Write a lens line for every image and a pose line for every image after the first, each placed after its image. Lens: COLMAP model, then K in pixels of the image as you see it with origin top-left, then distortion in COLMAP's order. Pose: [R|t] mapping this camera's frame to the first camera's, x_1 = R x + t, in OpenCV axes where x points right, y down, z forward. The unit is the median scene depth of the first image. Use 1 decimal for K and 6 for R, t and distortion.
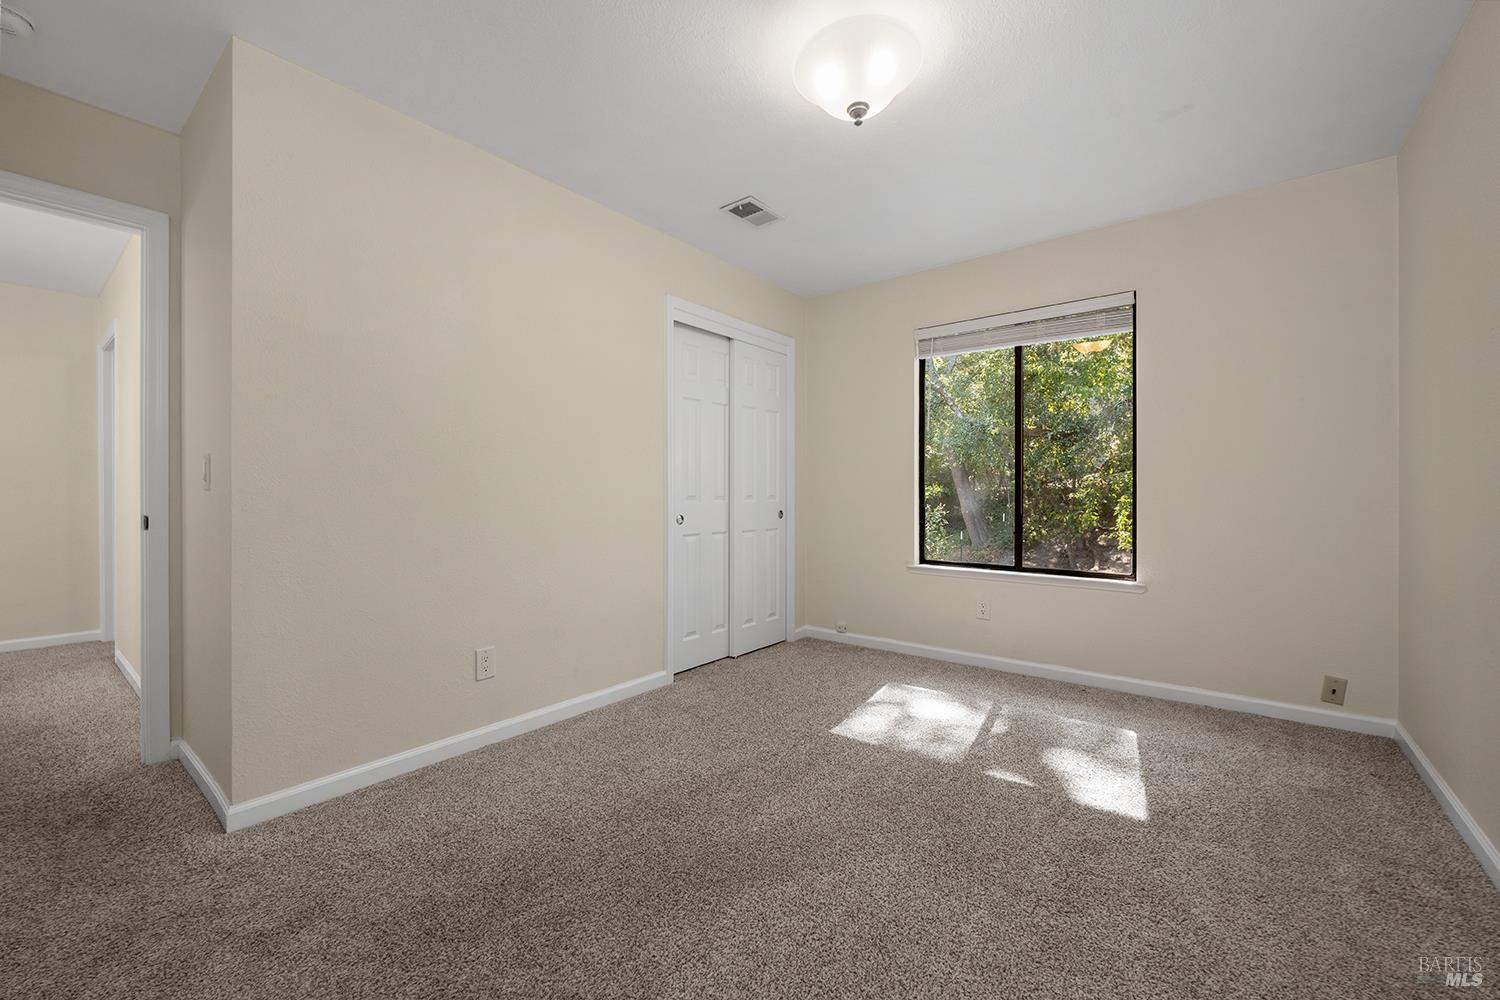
lens RADIAL K [[596.1, 0, 746.9], [0, 596.1, 499.7], [0, 0, 1]] dist [-0.002717, -0.000245]
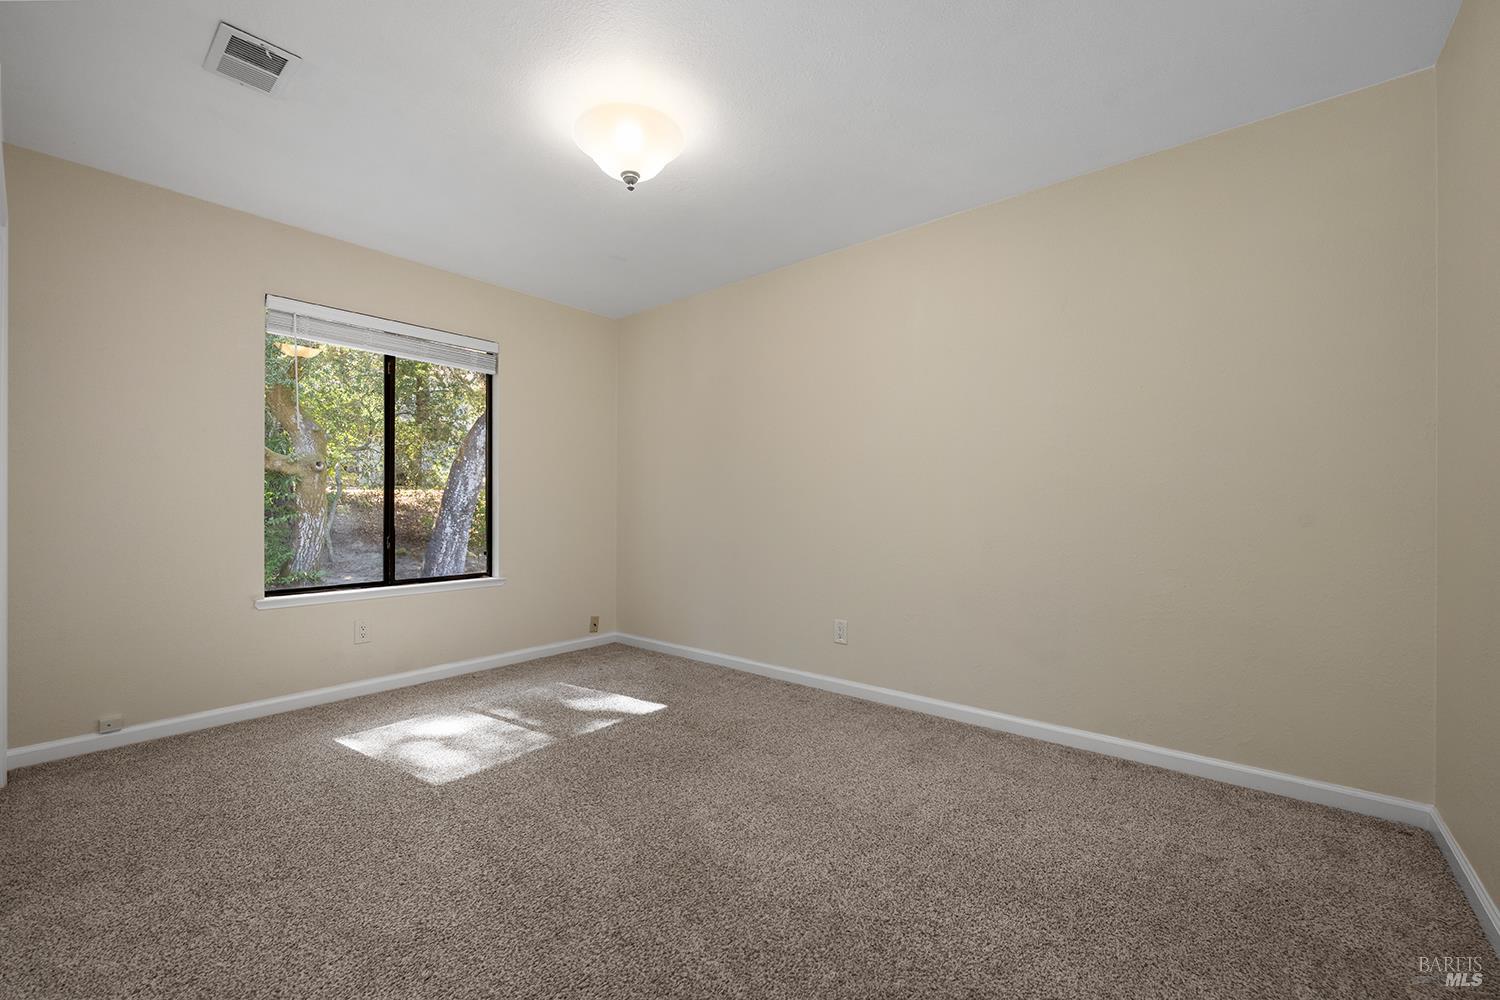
lens RADIAL K [[596.1, 0, 746.9], [0, 596.1, 499.7], [0, 0, 1]] dist [-0.002717, -0.000245]
pose [[0.037557, 0.013529, 0.999203, -0.600799], [0.009859, 0.999855, -0.013908, 0.000006], [-0.999246, 0.010373, 0.037419, 0.454561]]
